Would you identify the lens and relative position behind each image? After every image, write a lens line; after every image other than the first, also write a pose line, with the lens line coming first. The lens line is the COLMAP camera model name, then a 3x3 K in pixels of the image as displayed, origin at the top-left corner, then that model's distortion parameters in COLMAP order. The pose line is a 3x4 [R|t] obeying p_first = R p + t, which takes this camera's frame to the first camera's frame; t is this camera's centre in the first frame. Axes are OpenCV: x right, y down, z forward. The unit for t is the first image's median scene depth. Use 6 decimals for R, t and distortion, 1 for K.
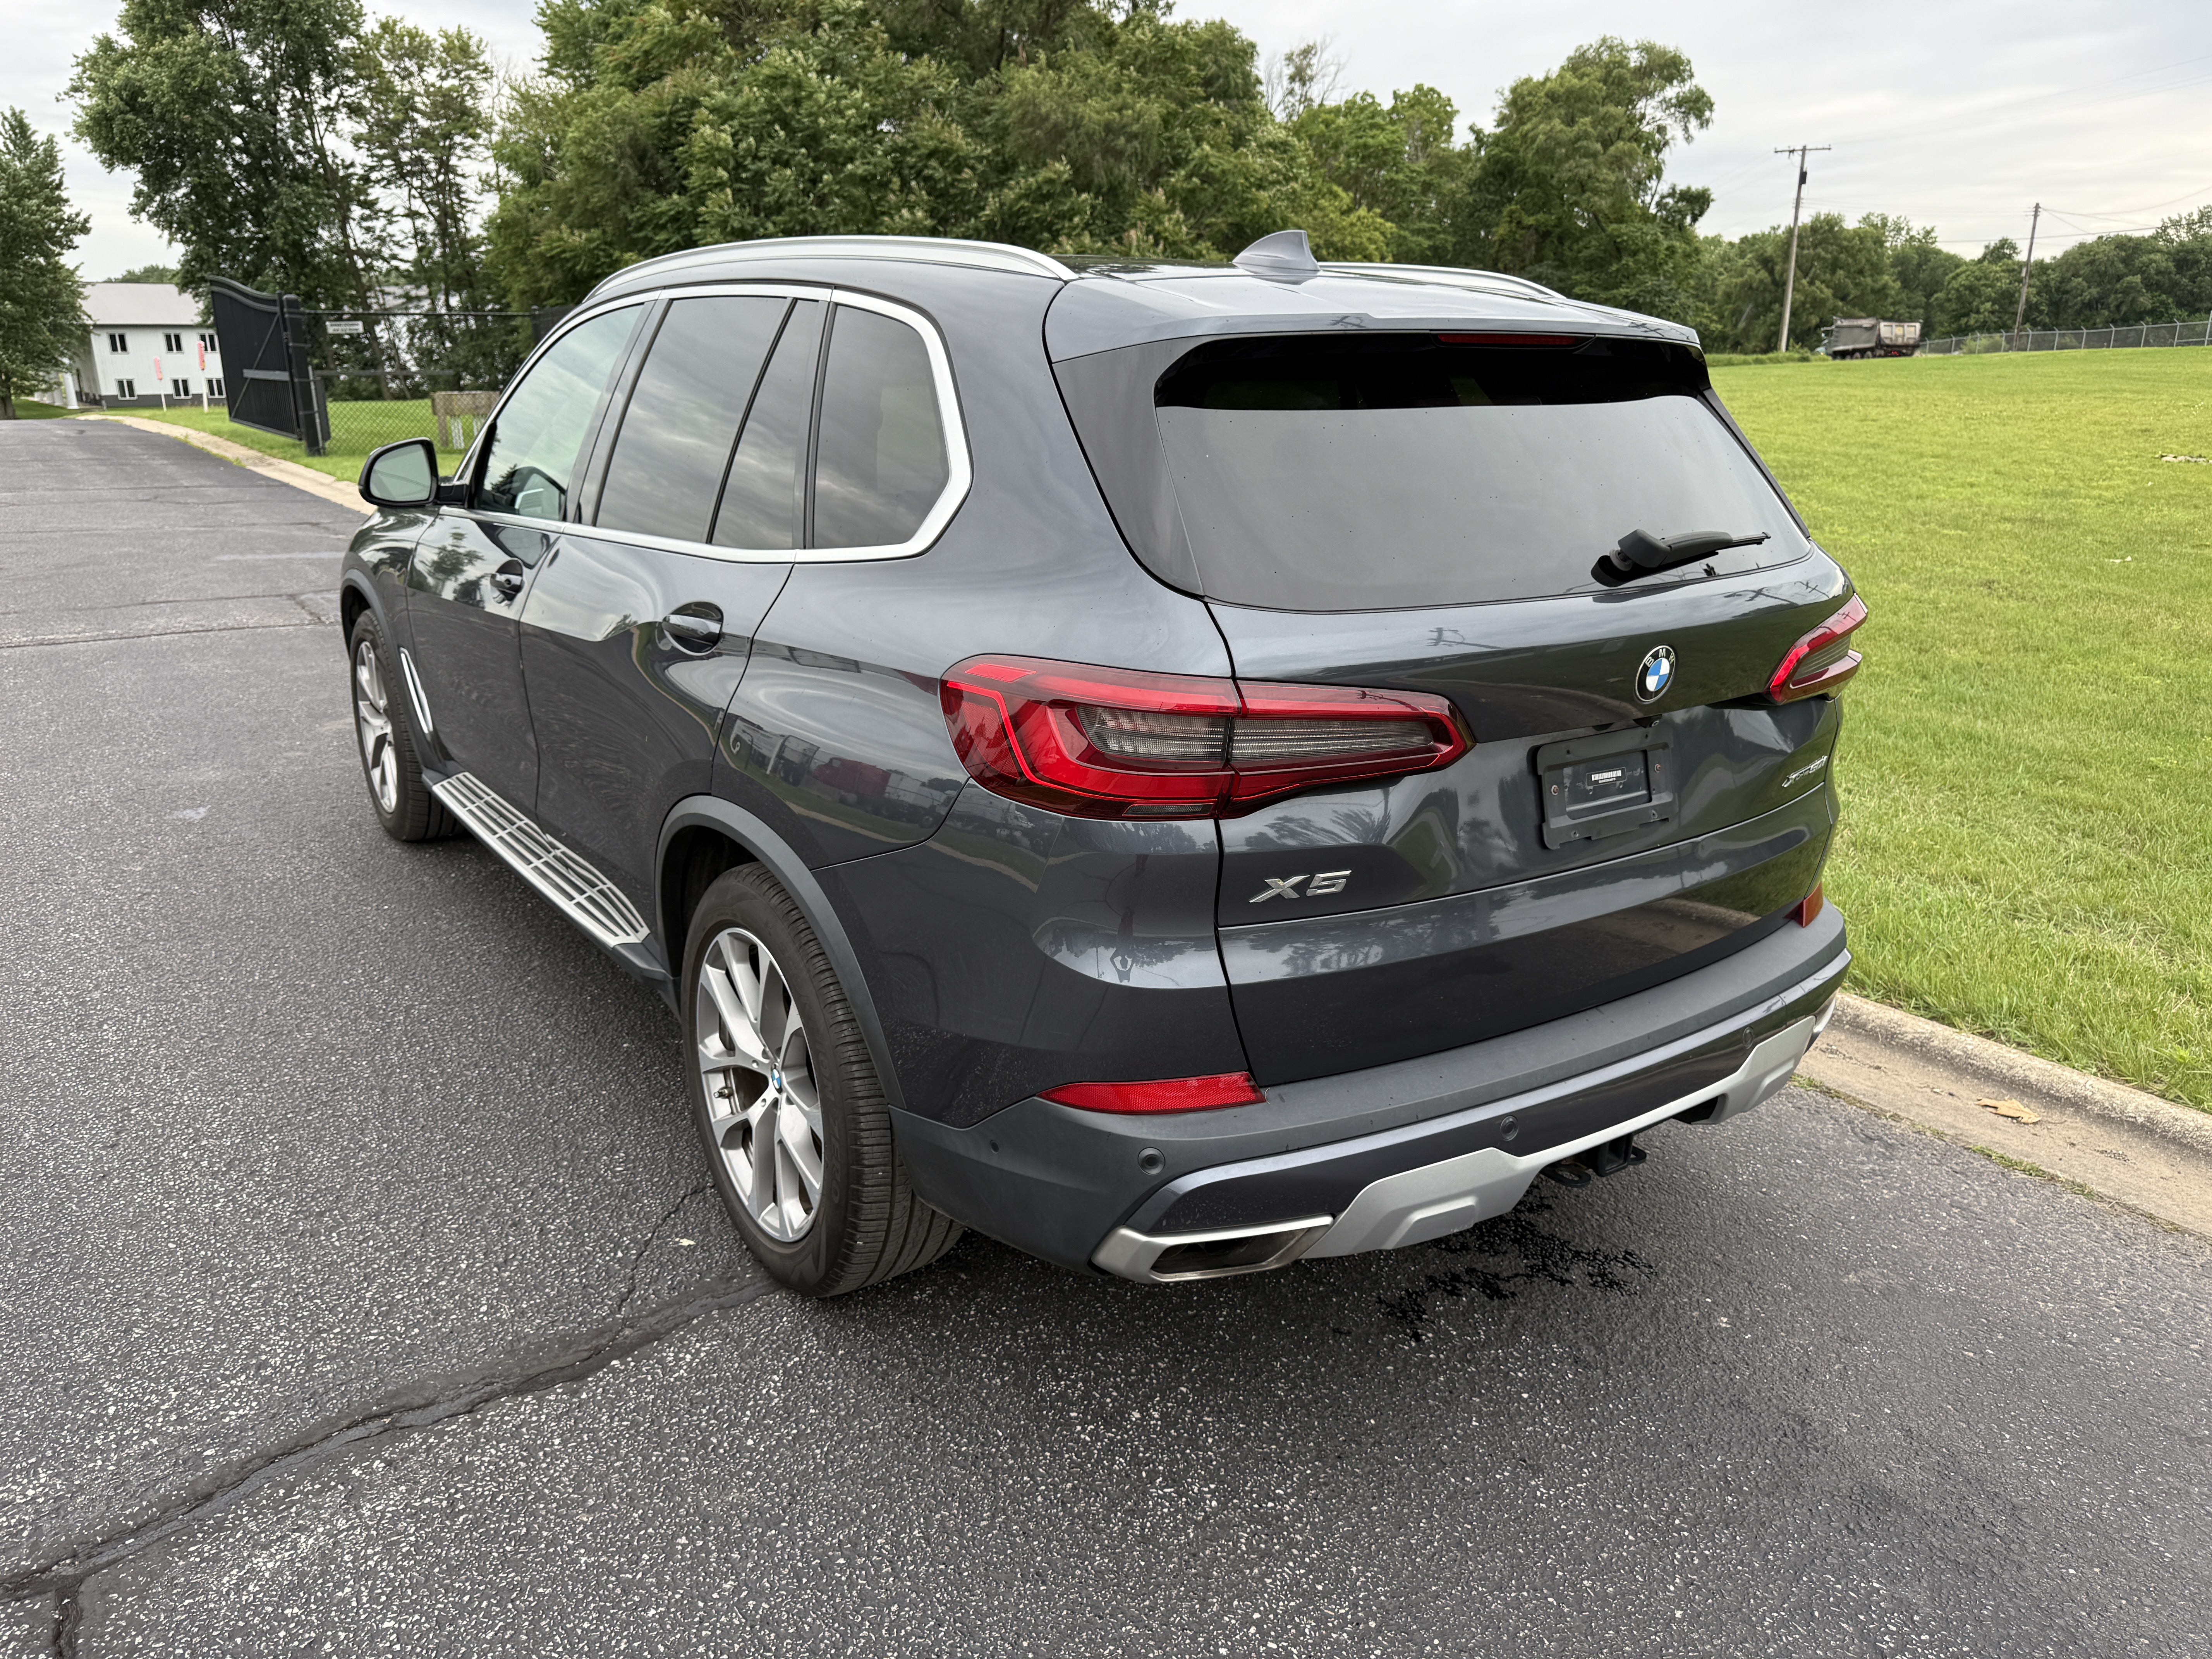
lens RADIAL K [[1576.1, 0, 1103.9], [0, 1576.1, 830.4], [0, 0, 1]] dist [0.019749, -0.024464]
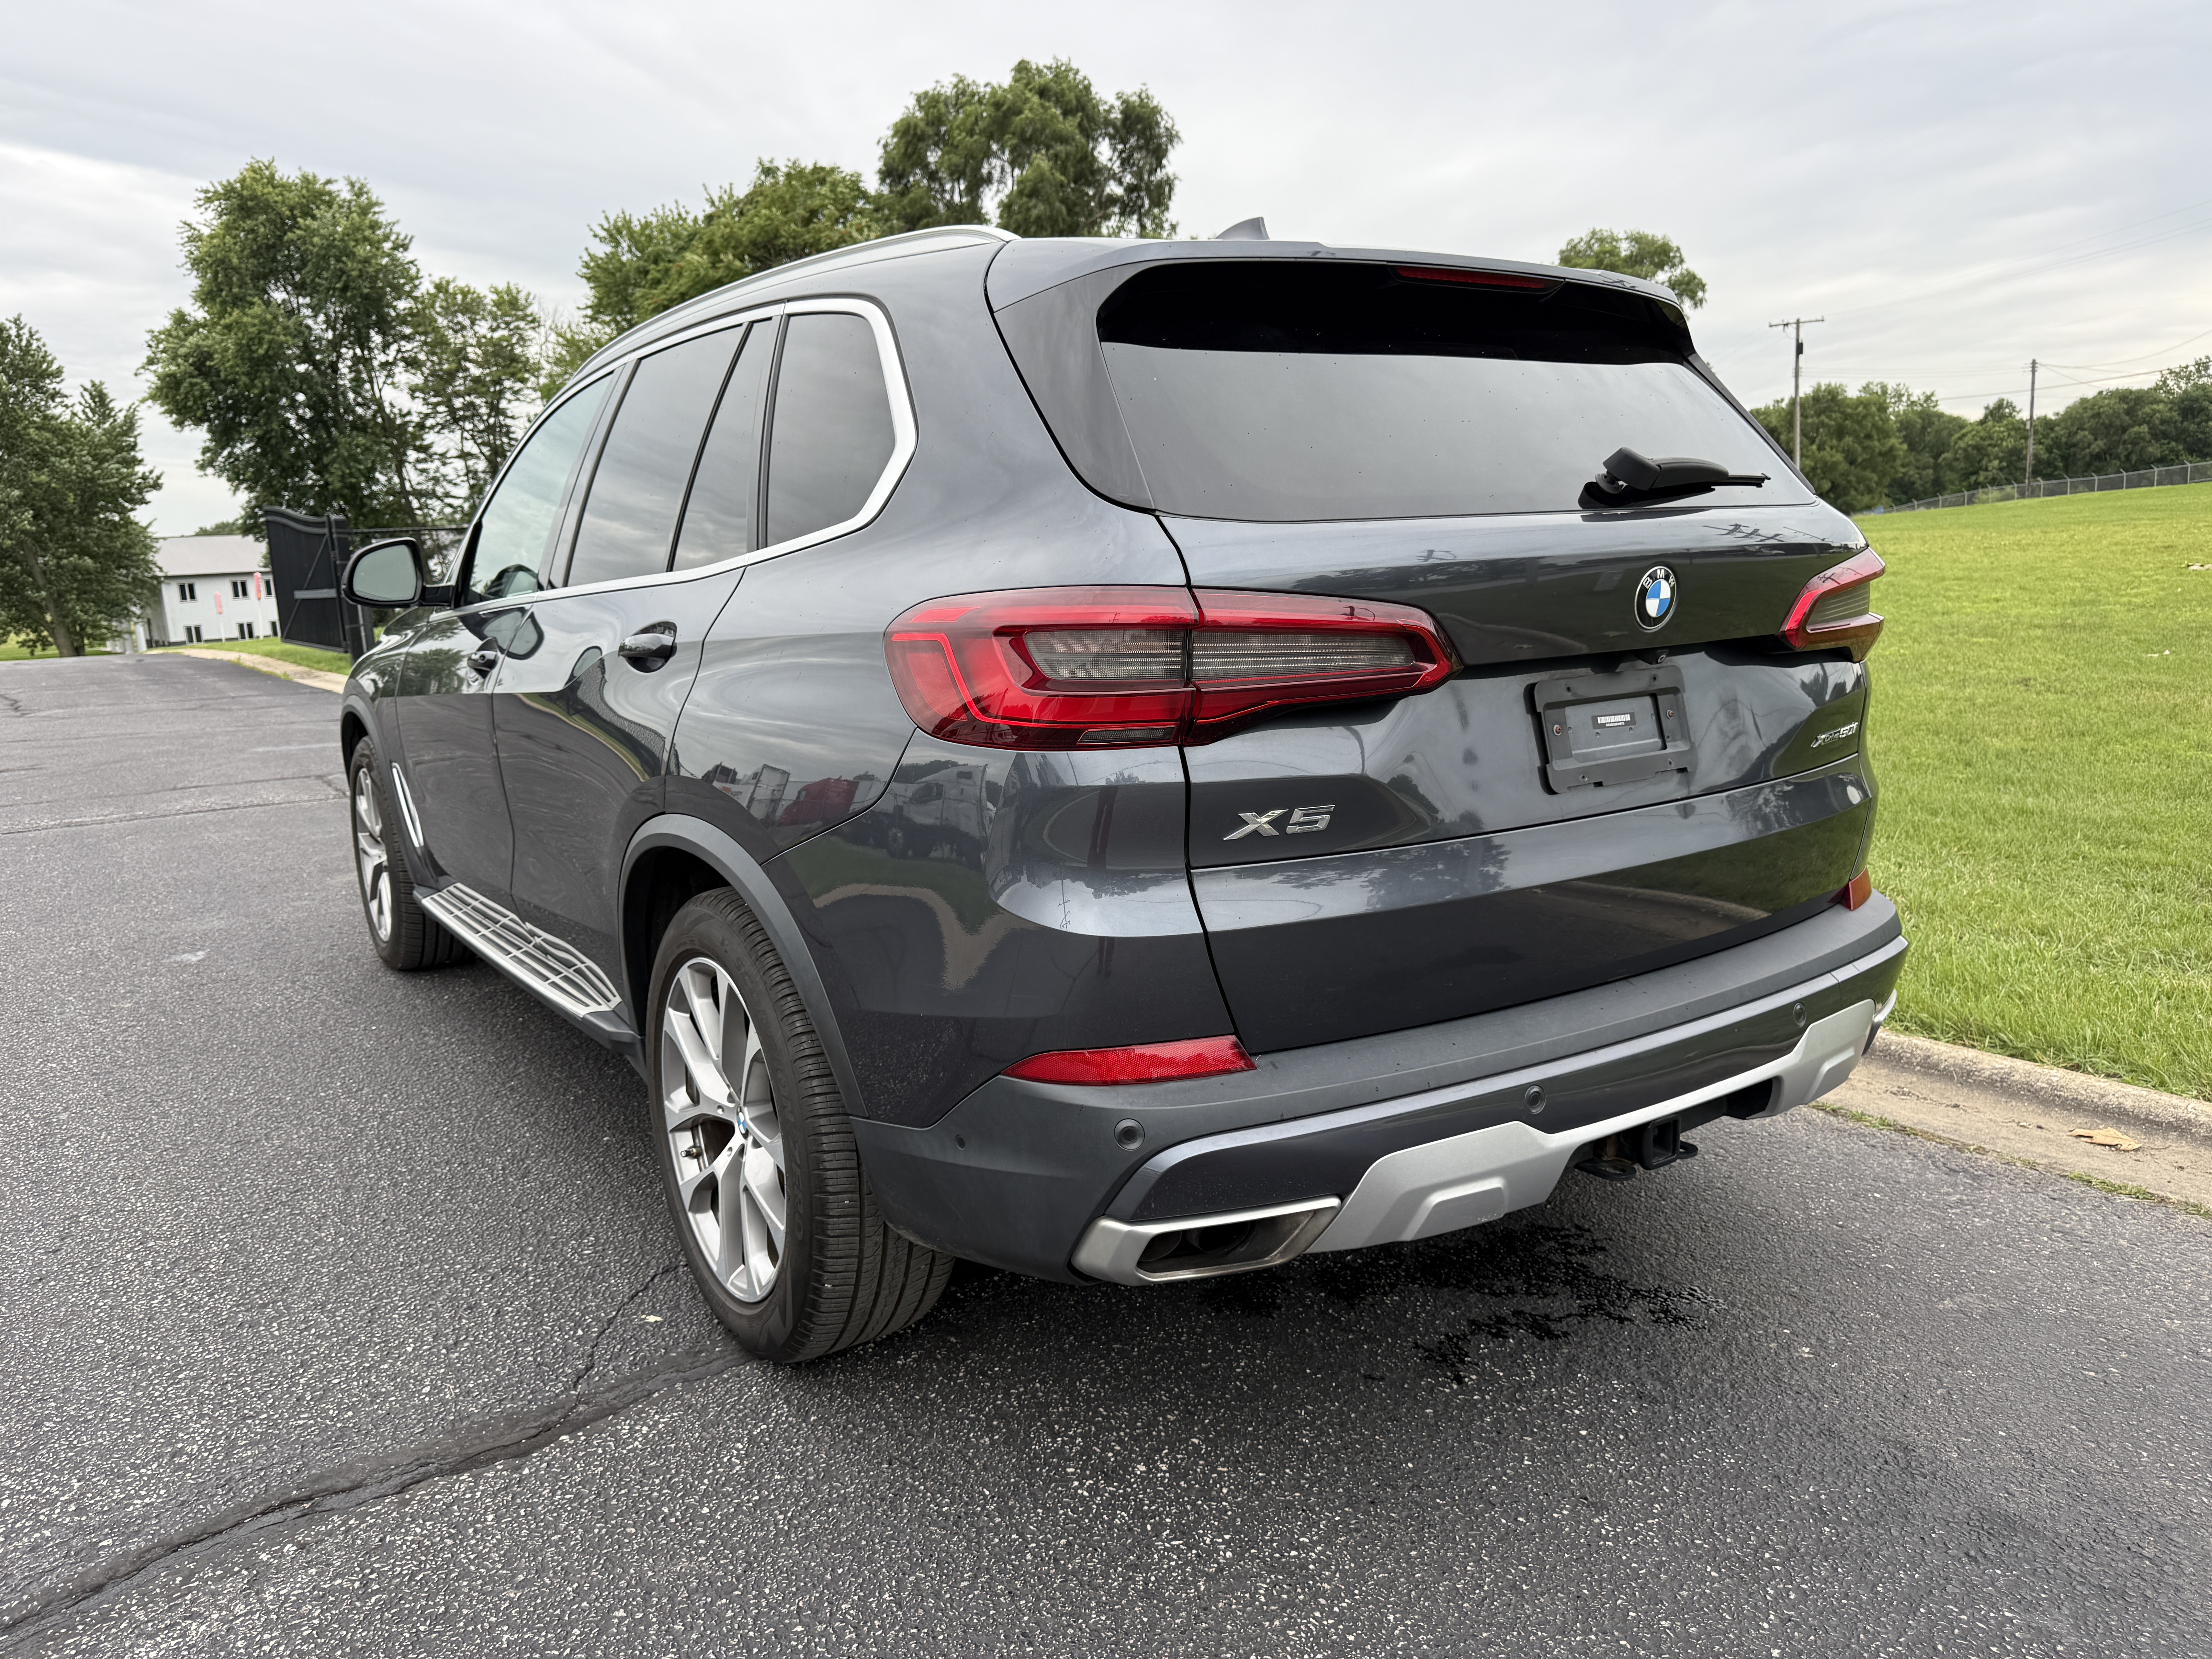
lens RADIAL K [[1580.9, 0, 1101.9], [0, 1580.9, 825.6], [0, 0, 1]] dist [0.006280, -0.007289]
pose [[0.998481, -0.048199, -0.026681, 0.027996], [0.044508, 0.991170, -0.124905, 0.087865], [0.032466, 0.123528, 0.991810, 0.055000]]
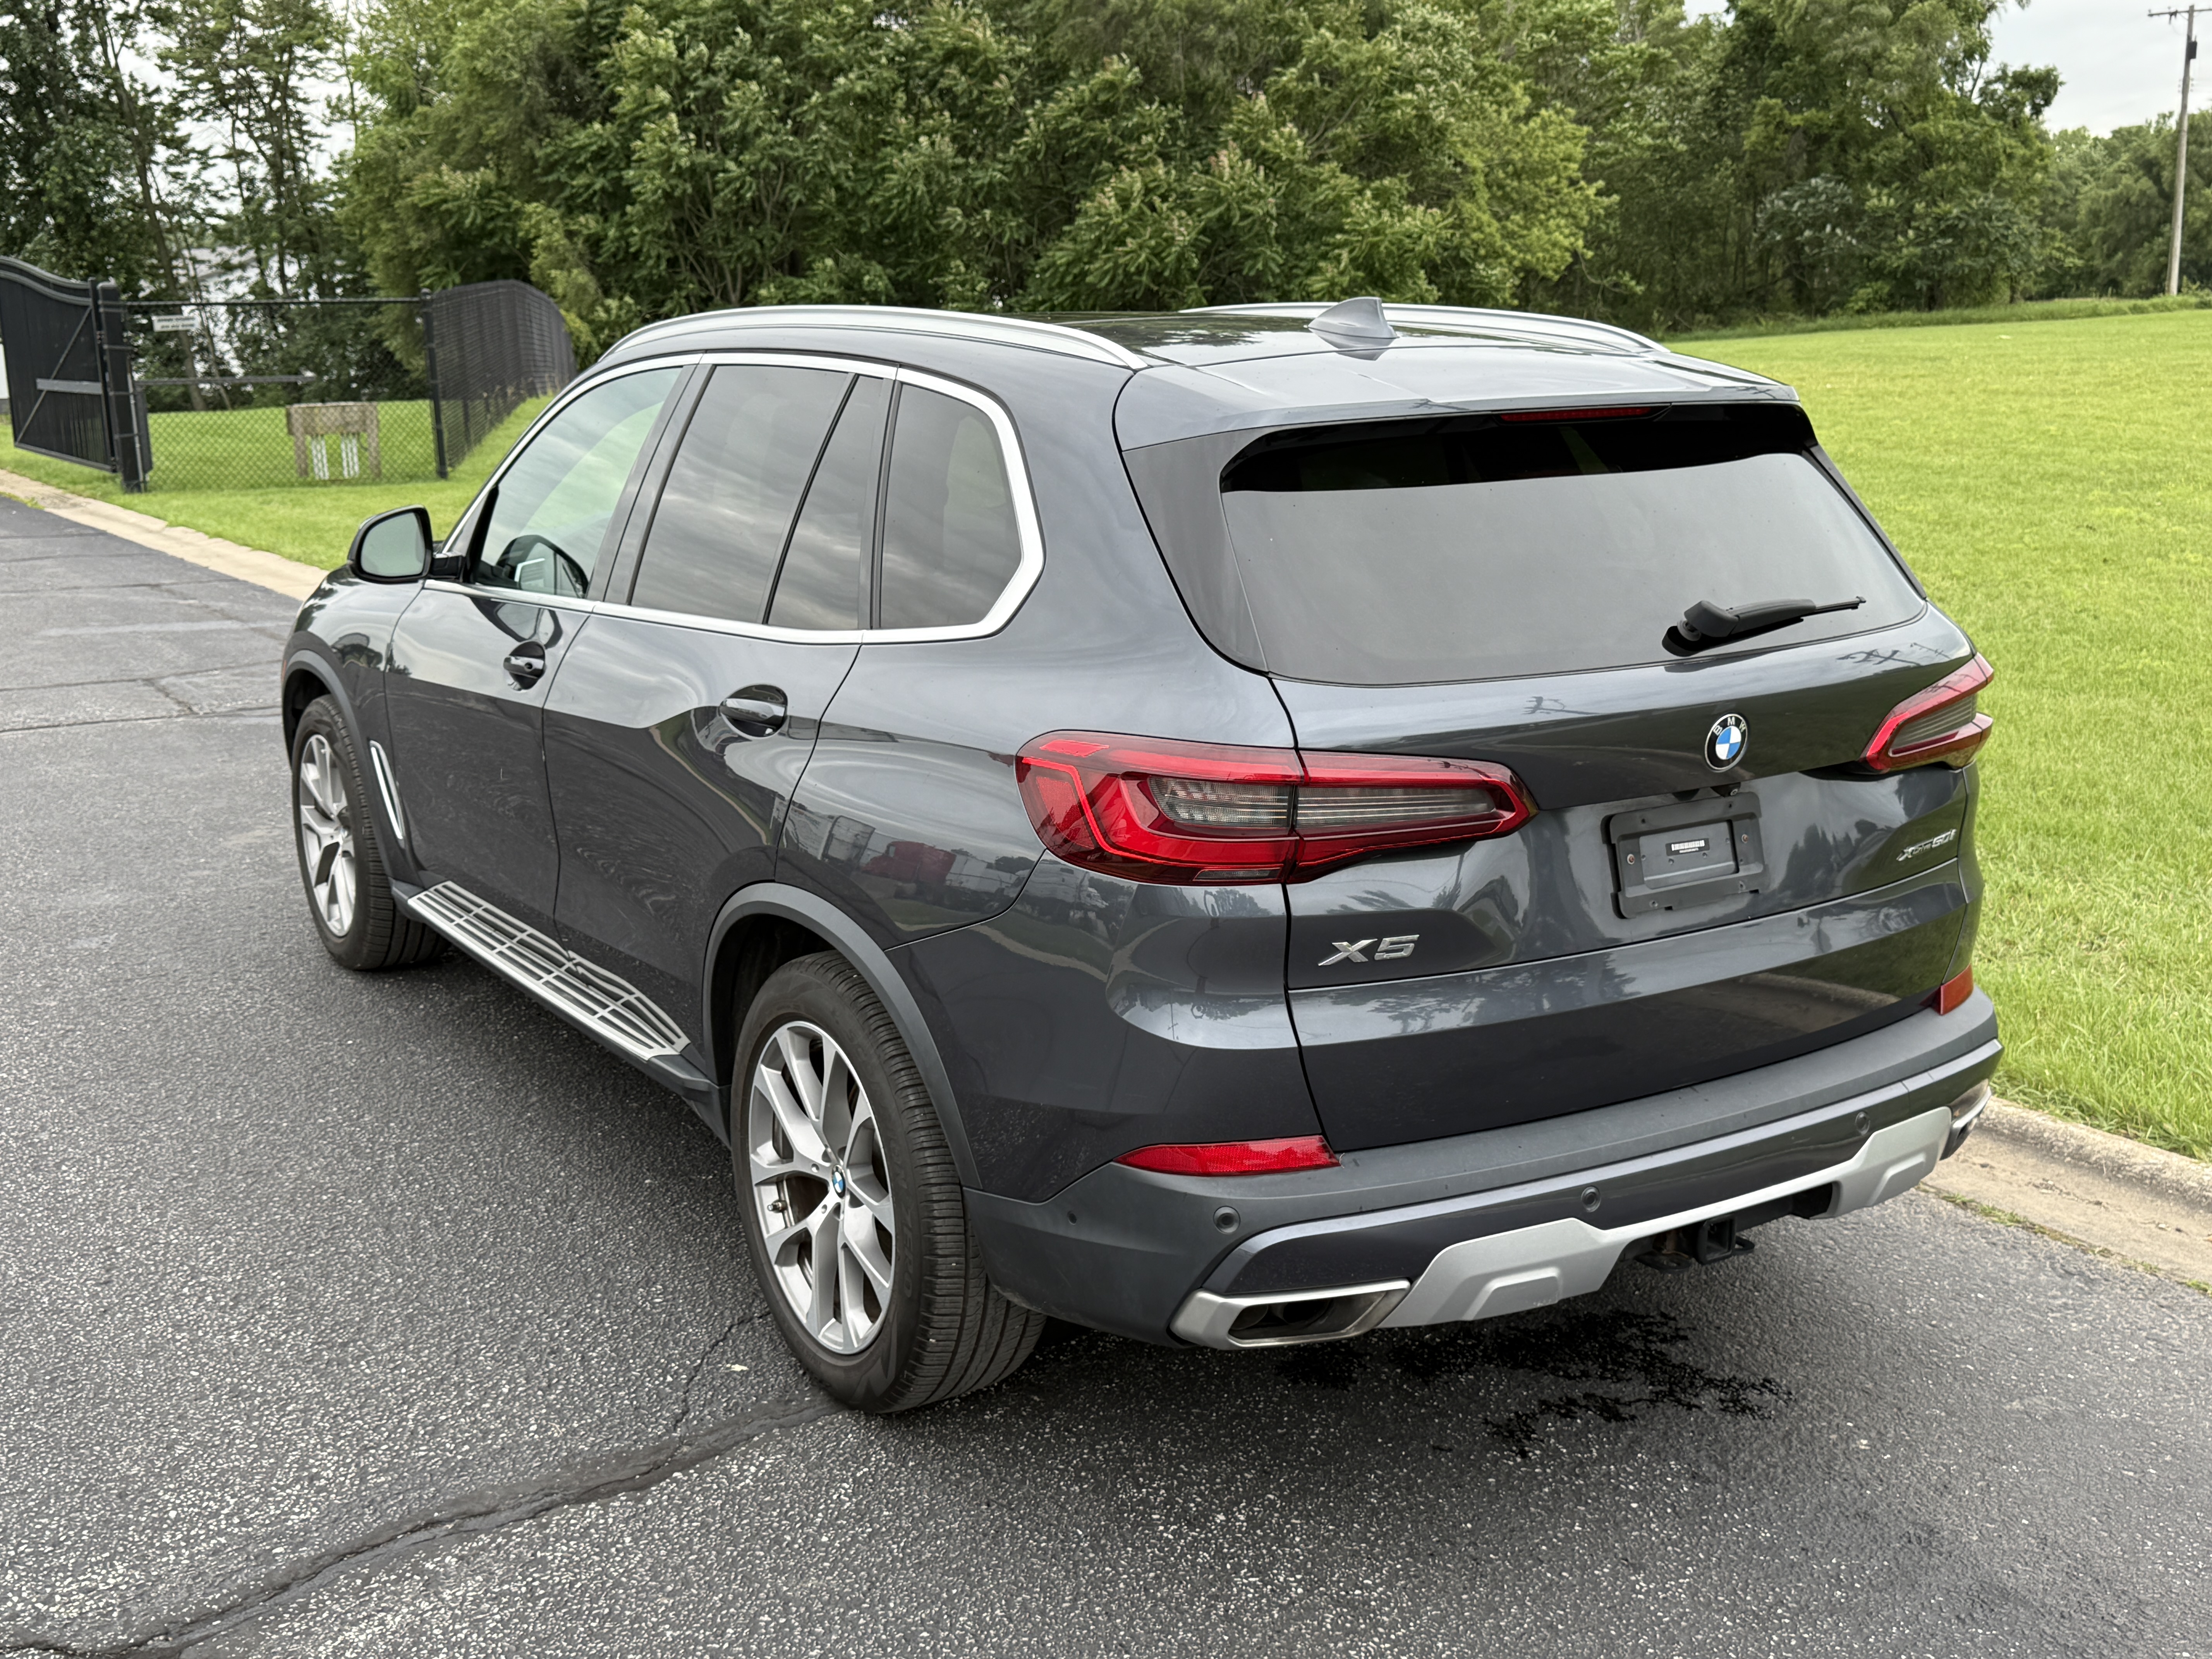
lens RADIAL K [[2266.3, 0, 1094.5], [0, 2266.3, 827.8], [0, 0, 1]] dist [0.171385, -0.381707]
pose [[0.998888, -0.012775, -0.045382, 0.008724], [0.009347, 0.997142, -0.074963, 0.039483], [0.046210, 0.074456, 0.996153, -0.303064]]
